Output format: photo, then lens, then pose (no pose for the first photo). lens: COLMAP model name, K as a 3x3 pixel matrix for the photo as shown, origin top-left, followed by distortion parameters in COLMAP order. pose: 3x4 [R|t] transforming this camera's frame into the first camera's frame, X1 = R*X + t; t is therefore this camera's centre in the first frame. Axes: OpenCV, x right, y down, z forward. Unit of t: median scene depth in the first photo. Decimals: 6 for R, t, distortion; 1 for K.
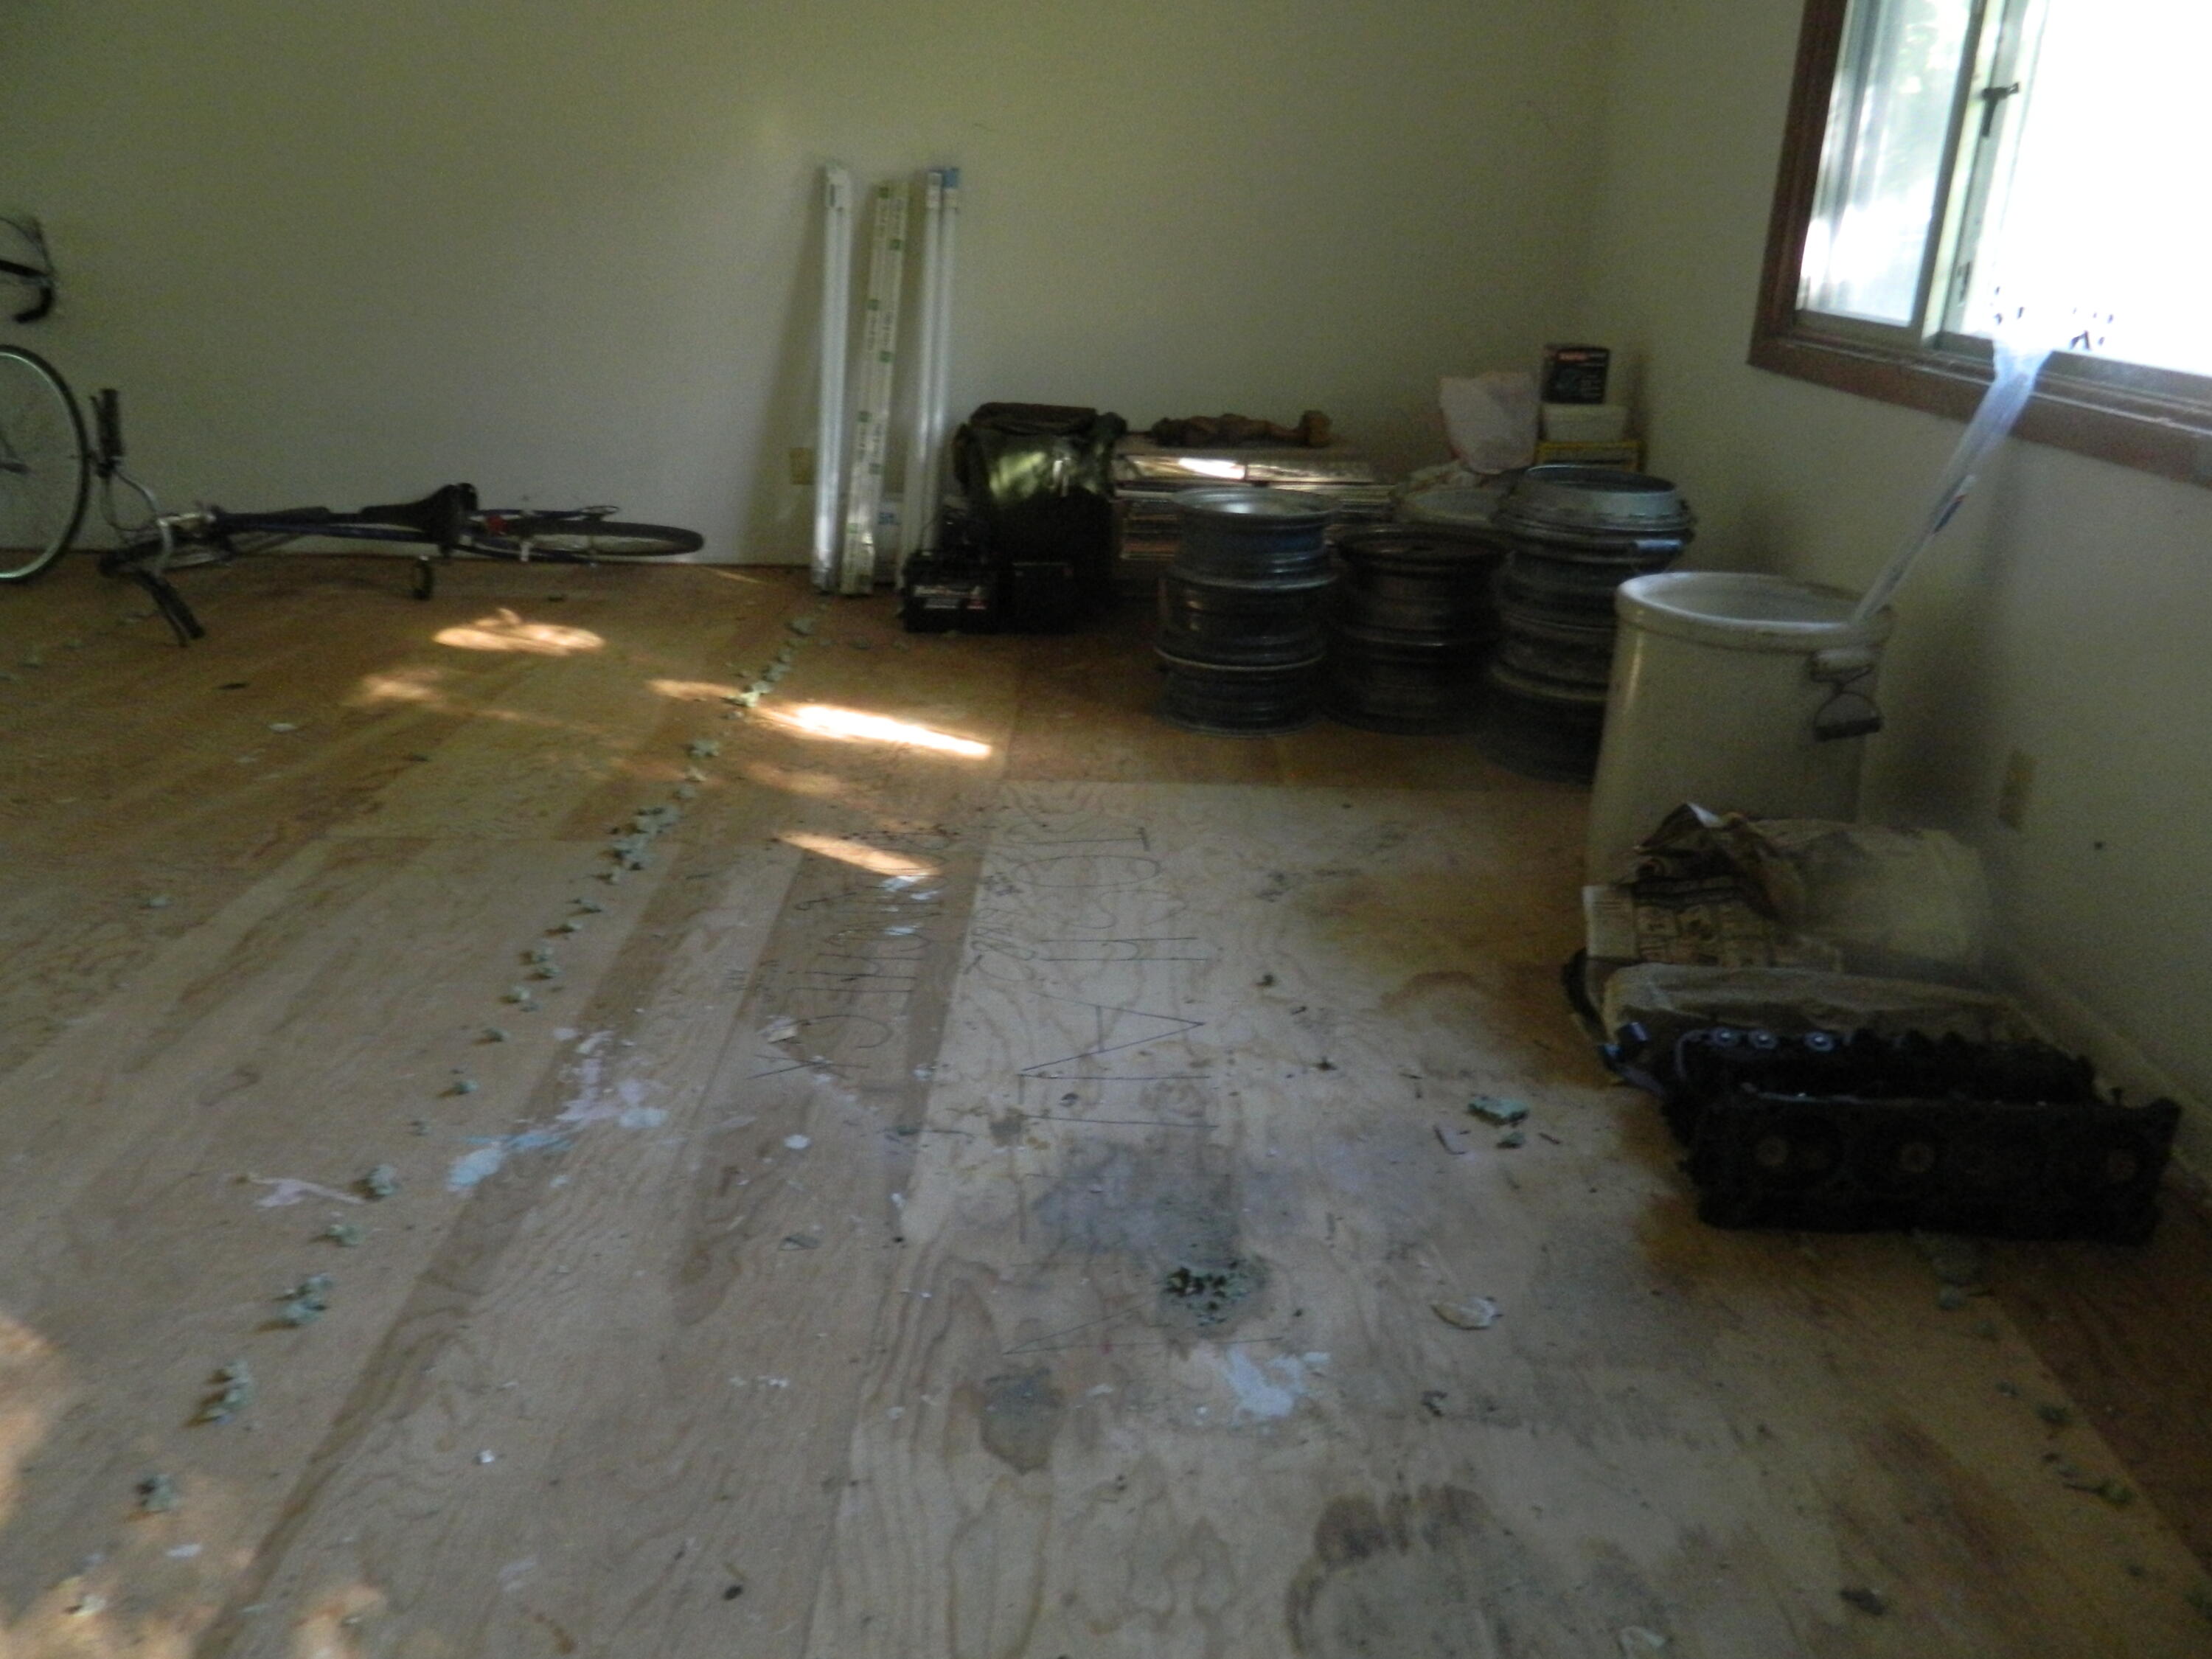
lens RADIAL K [[1680.1, 0, 1109.4], [0, 1680.1, 817.6], [0, 0, 1]] dist [0.037341, -0.018186]
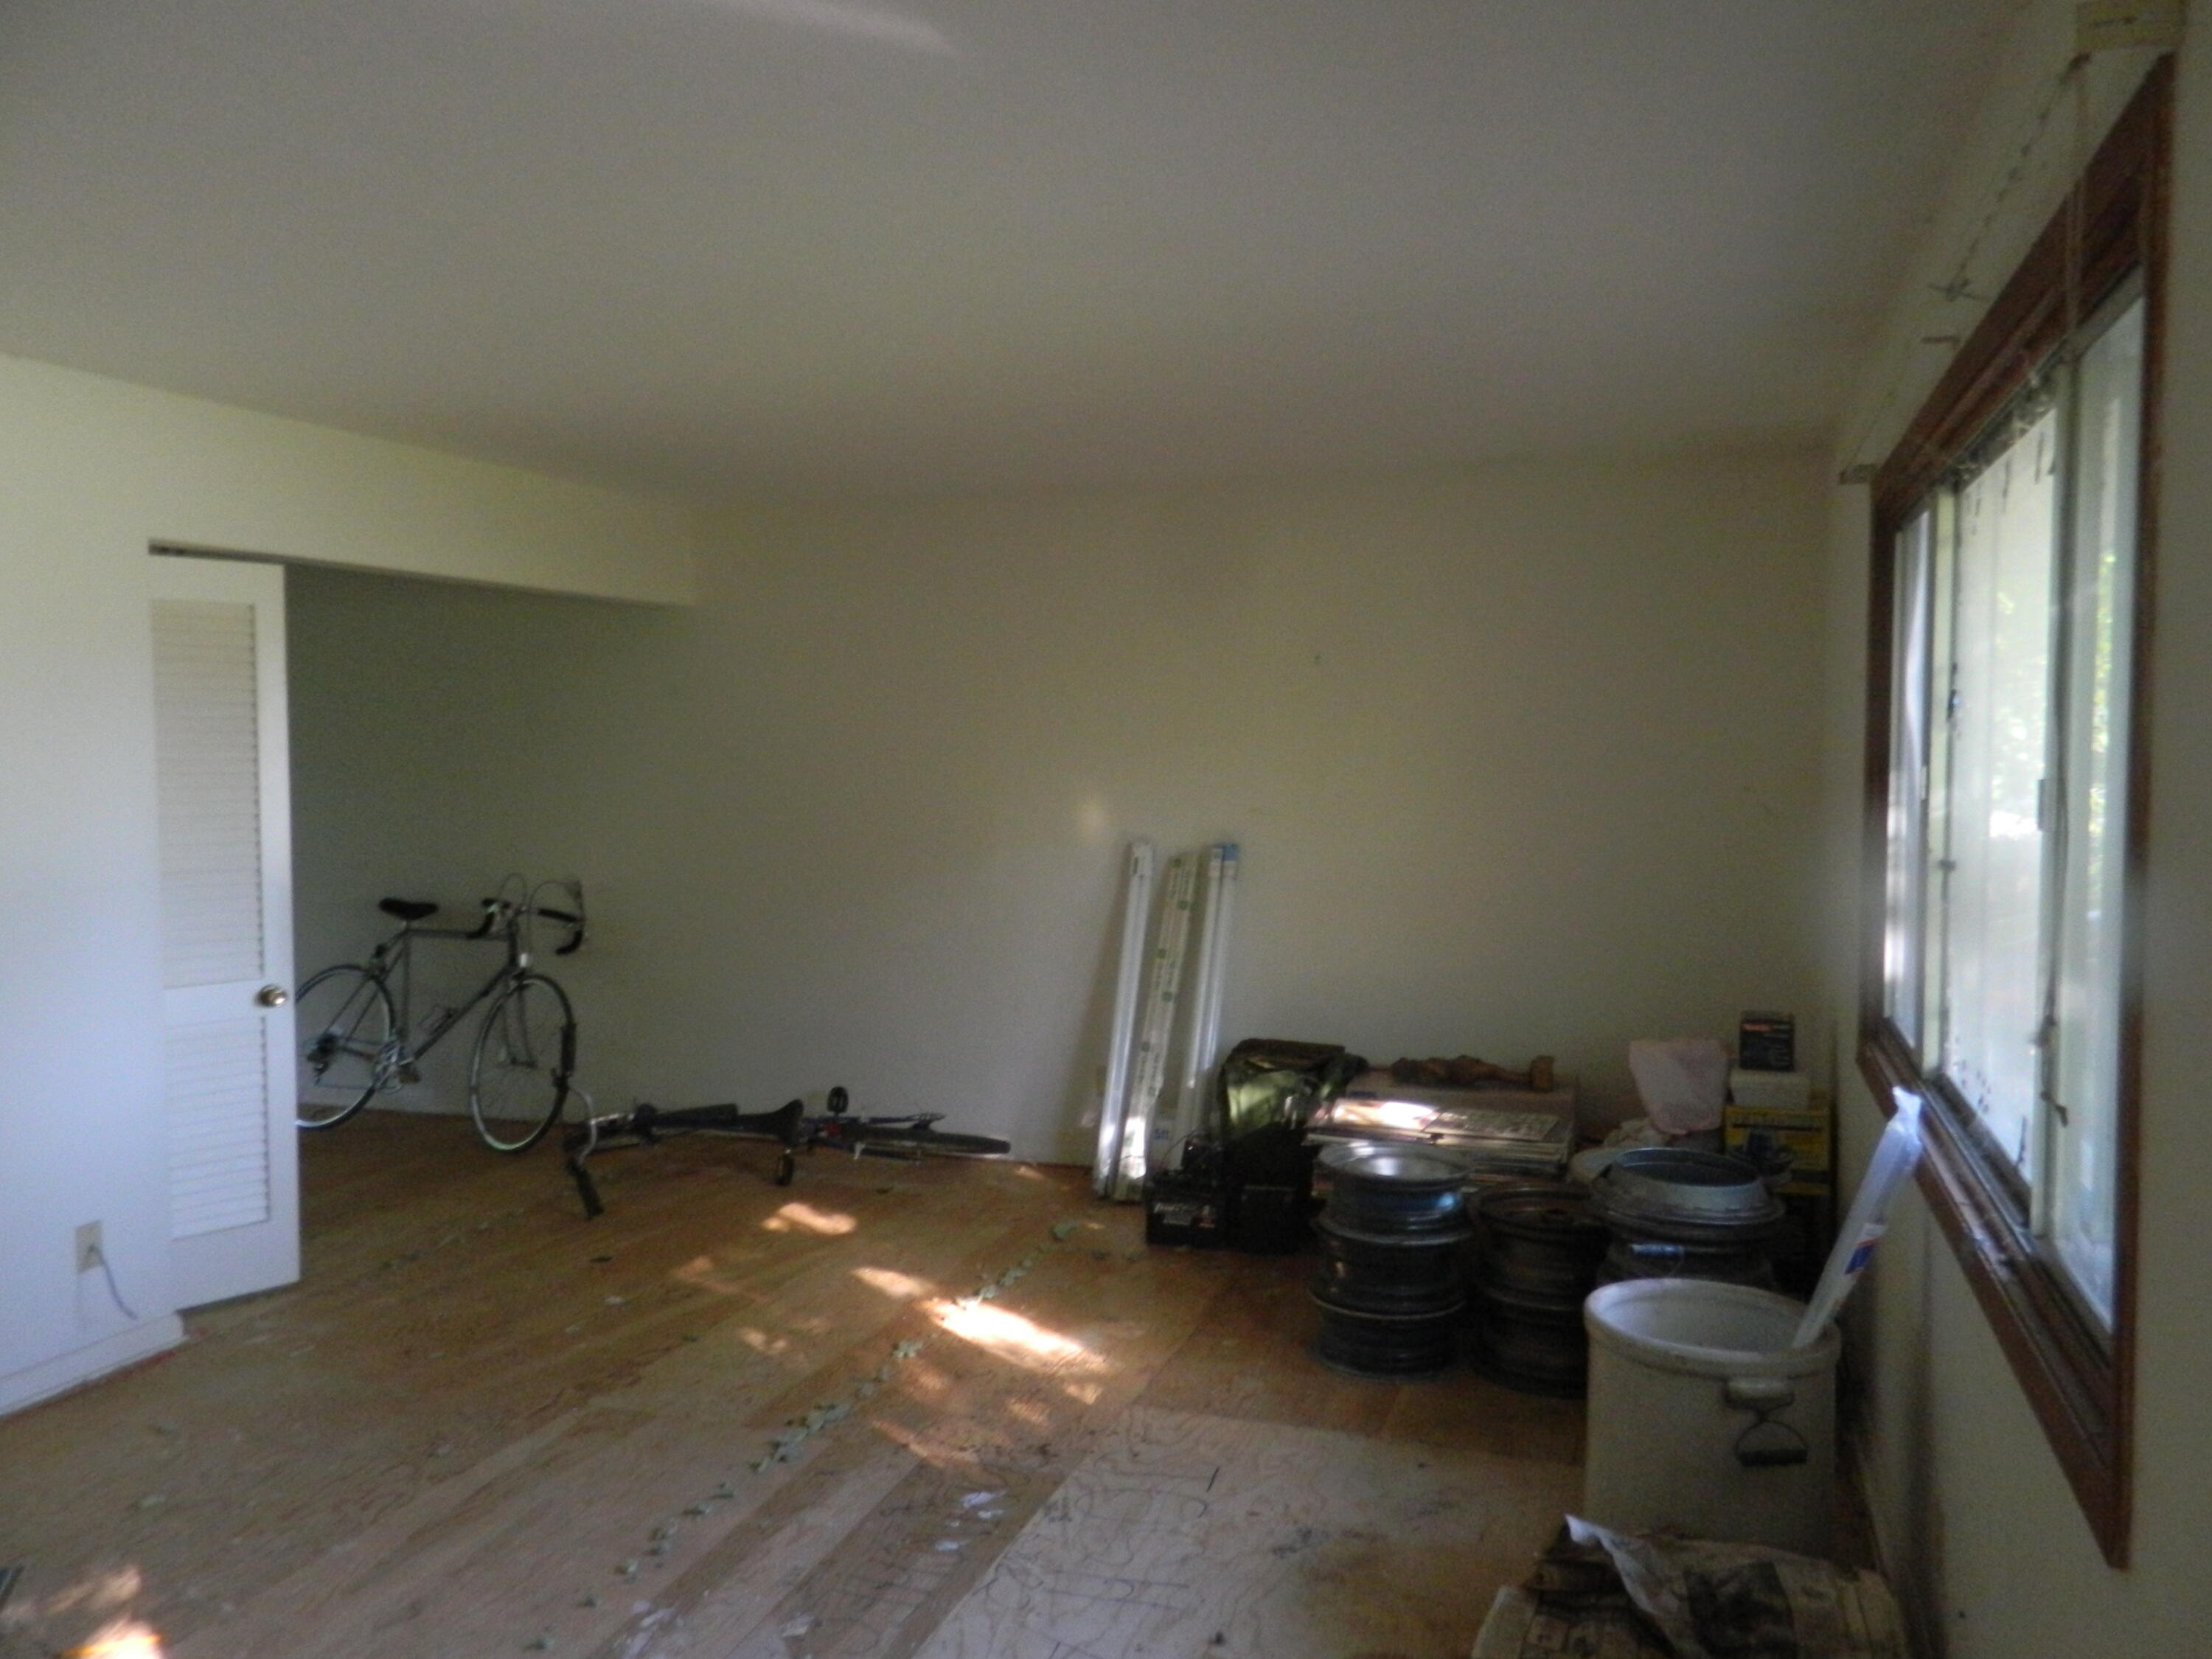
lens RADIAL K [[1680.1, 0, 1109.4], [0, 1680.1, 817.6], [0, 0, 1]] dist [0.037341, -0.018186]
pose [[0.950352, -0.006799, -0.311101, 0.321966], [-0.090086, 0.950937, -0.295978, -0.070237], [0.297850, 0.309309, 0.903113, -0.175986]]
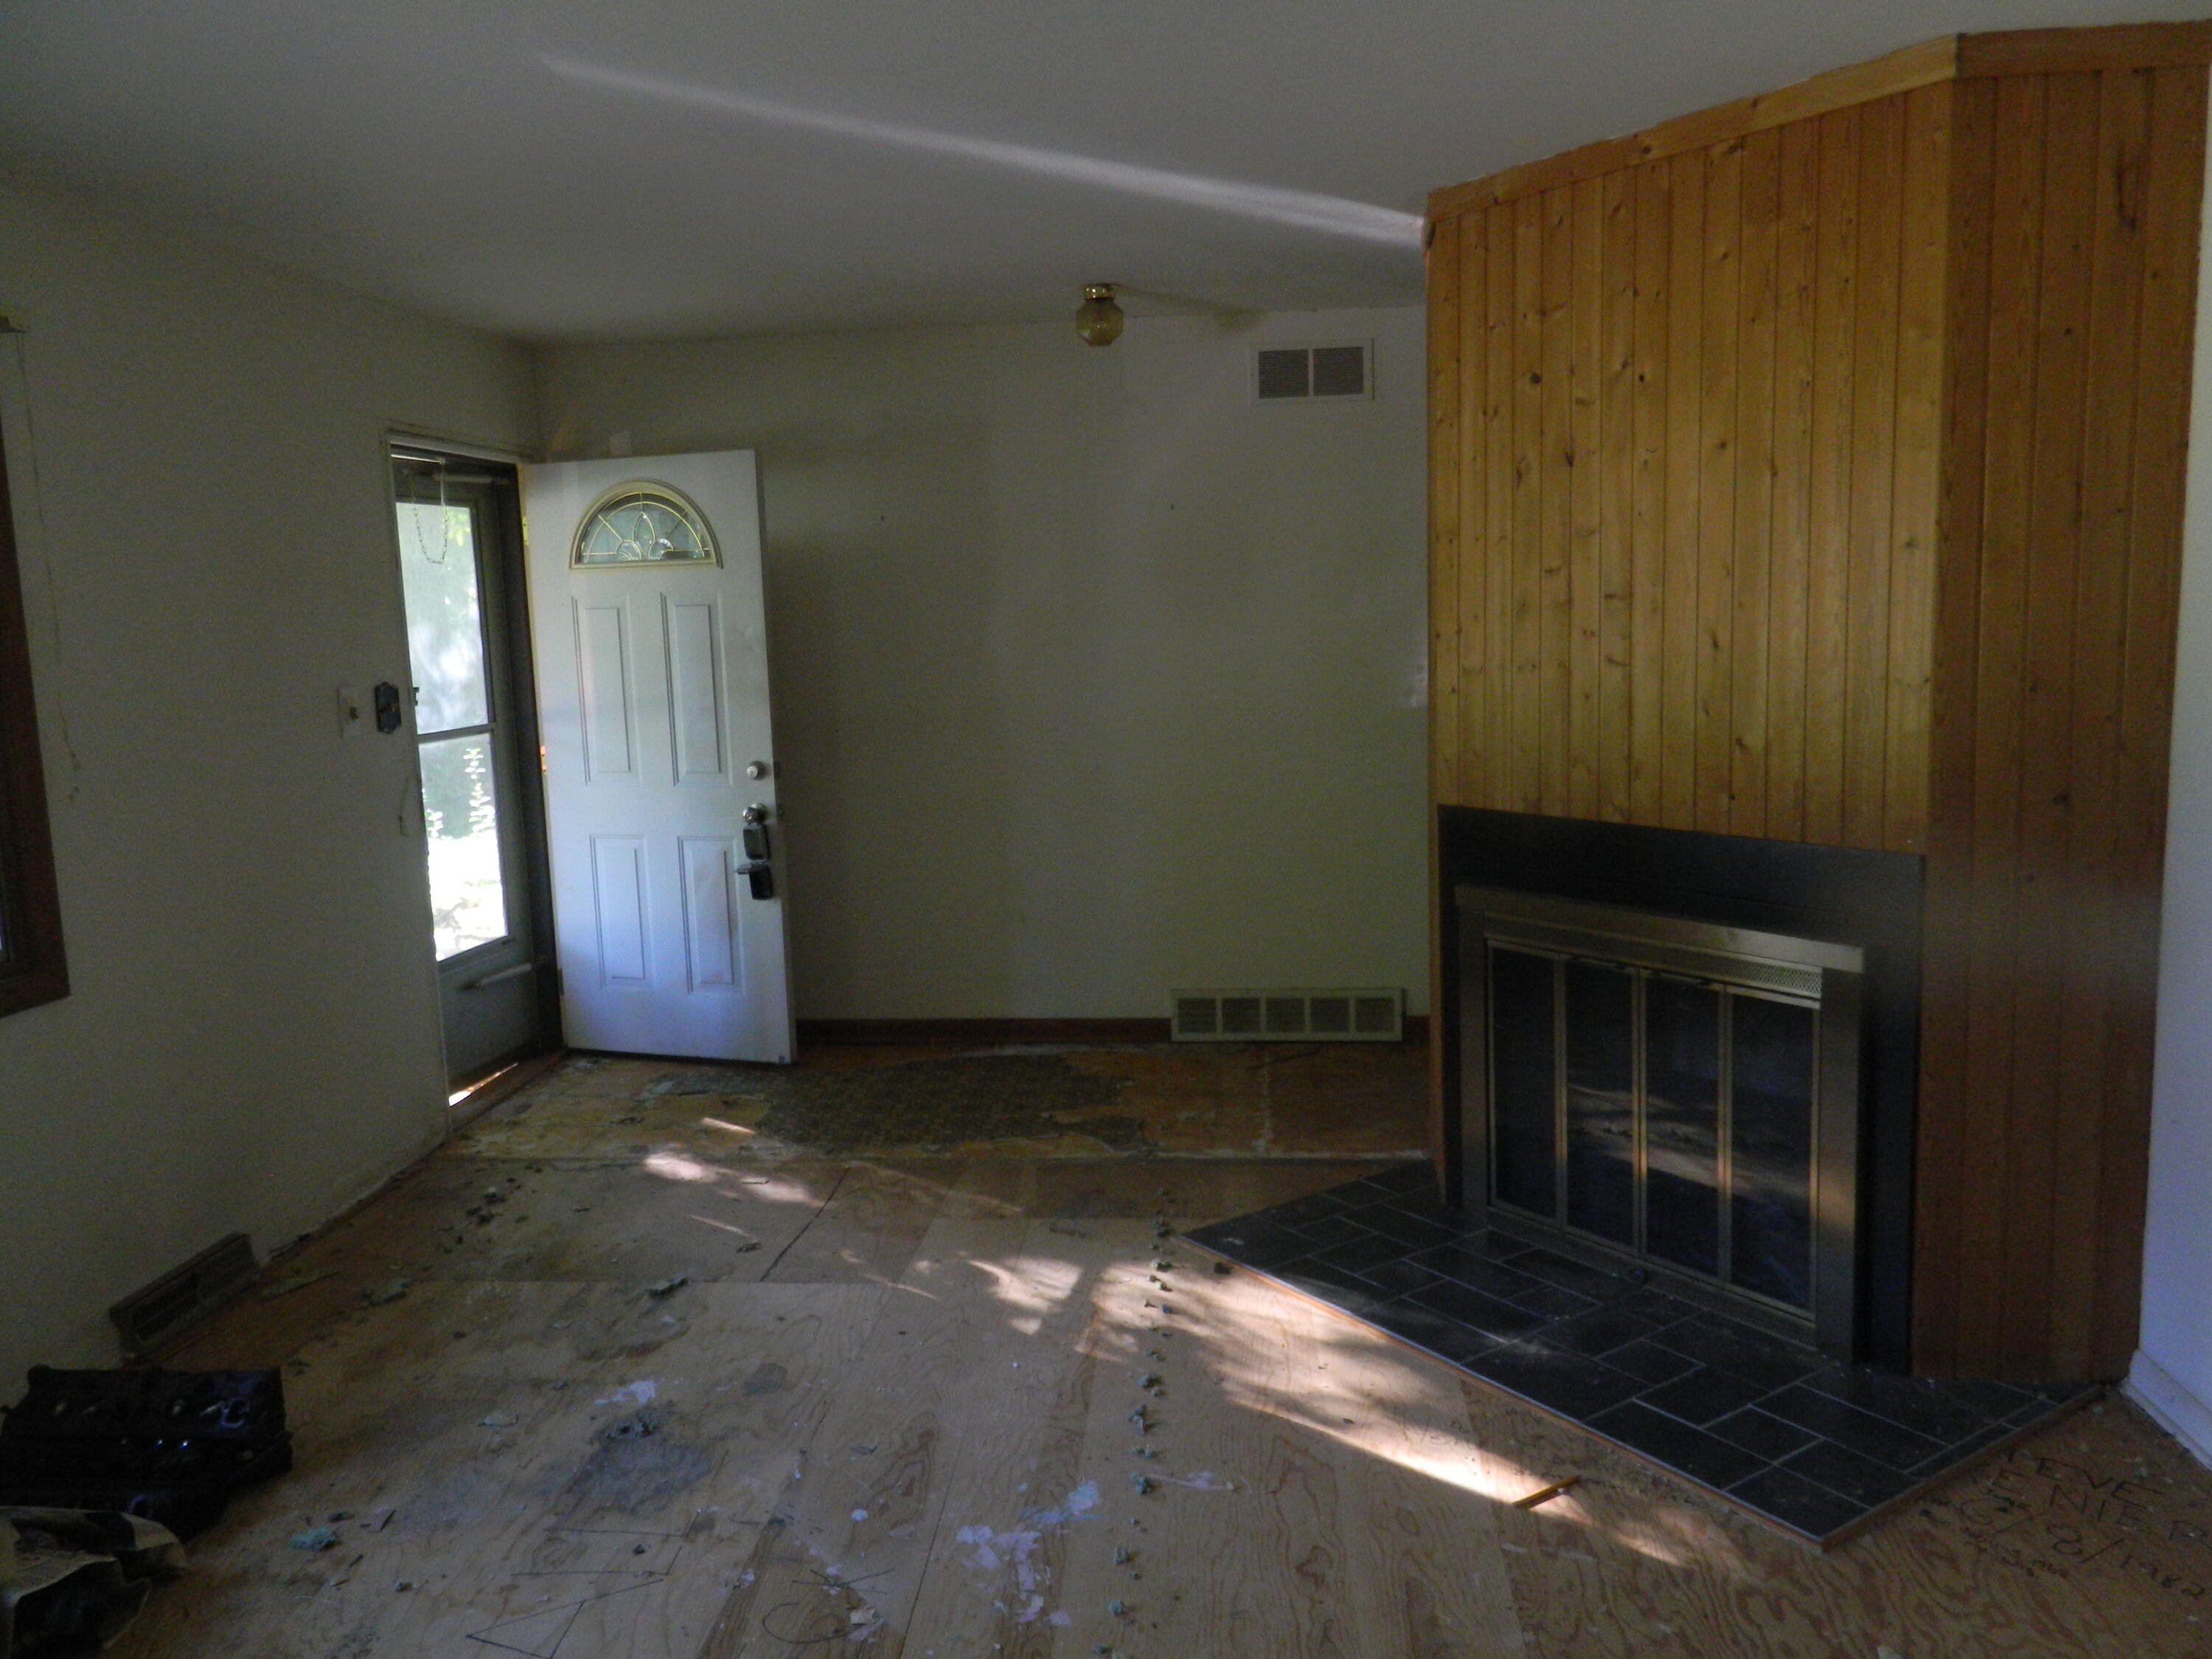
lens RADIAL K [[1680.1, 0, 1109.4], [0, 1680.1, 817.6], [0, 0, 1]] dist [0.037341, -0.018186]
pose [[-0.996786, 0.000041, 0.080113, -0.346713], [0.037350, 0.884907, 0.464267, -0.649574], [-0.070873, 0.465767, -0.882065, 1.348186]]
